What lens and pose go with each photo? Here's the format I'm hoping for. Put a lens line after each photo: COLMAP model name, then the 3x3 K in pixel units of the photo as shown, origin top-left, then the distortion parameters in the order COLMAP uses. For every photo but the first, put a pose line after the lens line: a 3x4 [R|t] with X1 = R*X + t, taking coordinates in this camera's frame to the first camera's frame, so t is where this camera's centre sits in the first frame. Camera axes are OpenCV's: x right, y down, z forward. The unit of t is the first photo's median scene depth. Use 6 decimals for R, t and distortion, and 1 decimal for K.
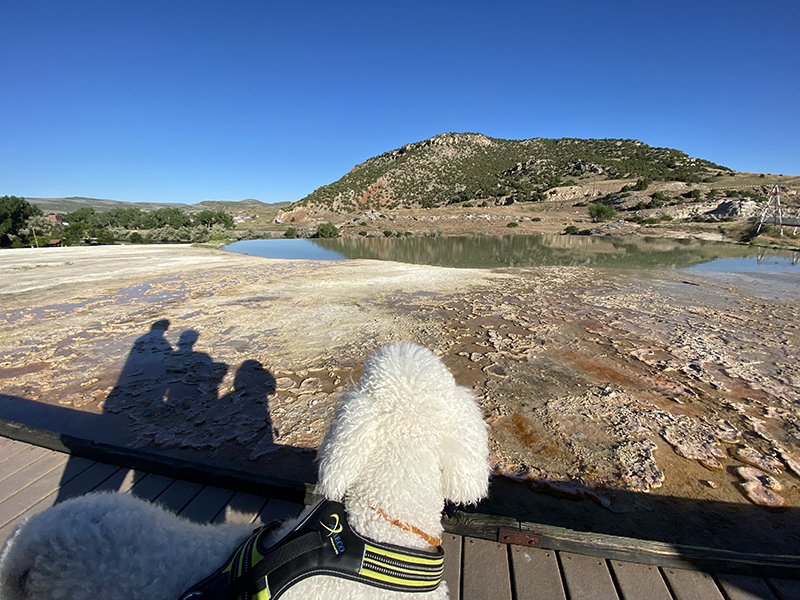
lens RADIAL K [[326.2, 0, 400.0], [0, 326.2, 300.0], [0, 0, 1]] dist [0.002679, -0.015282]
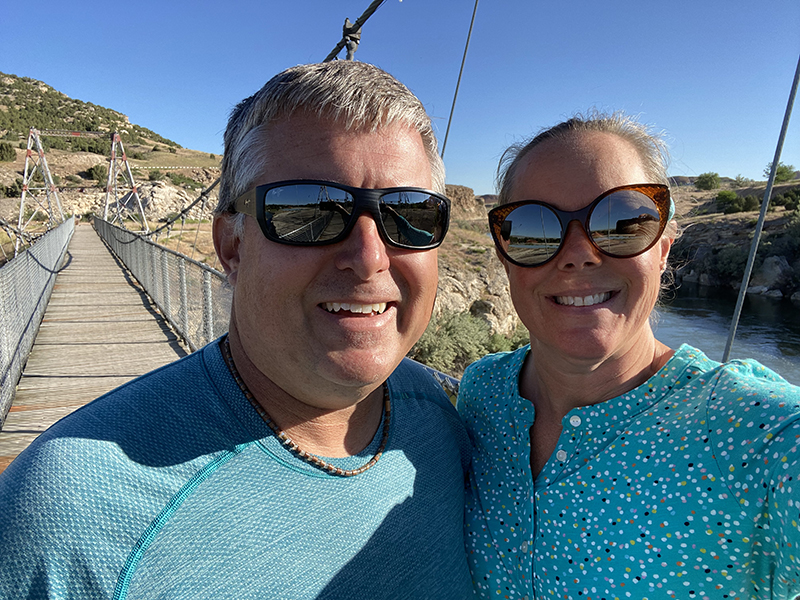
lens RADIAL K [[539.6, 0, 400.0], [0, 539.6, 300.0], [0, 0, 1]] dist [0.040829, -0.043393]
pose [[0.454307, -0.137186, 0.880219, 0.149319], [0.214312, 0.975884, 0.041483, -0.018747], [-0.864682, 0.169796, 0.472751, 0.064344]]
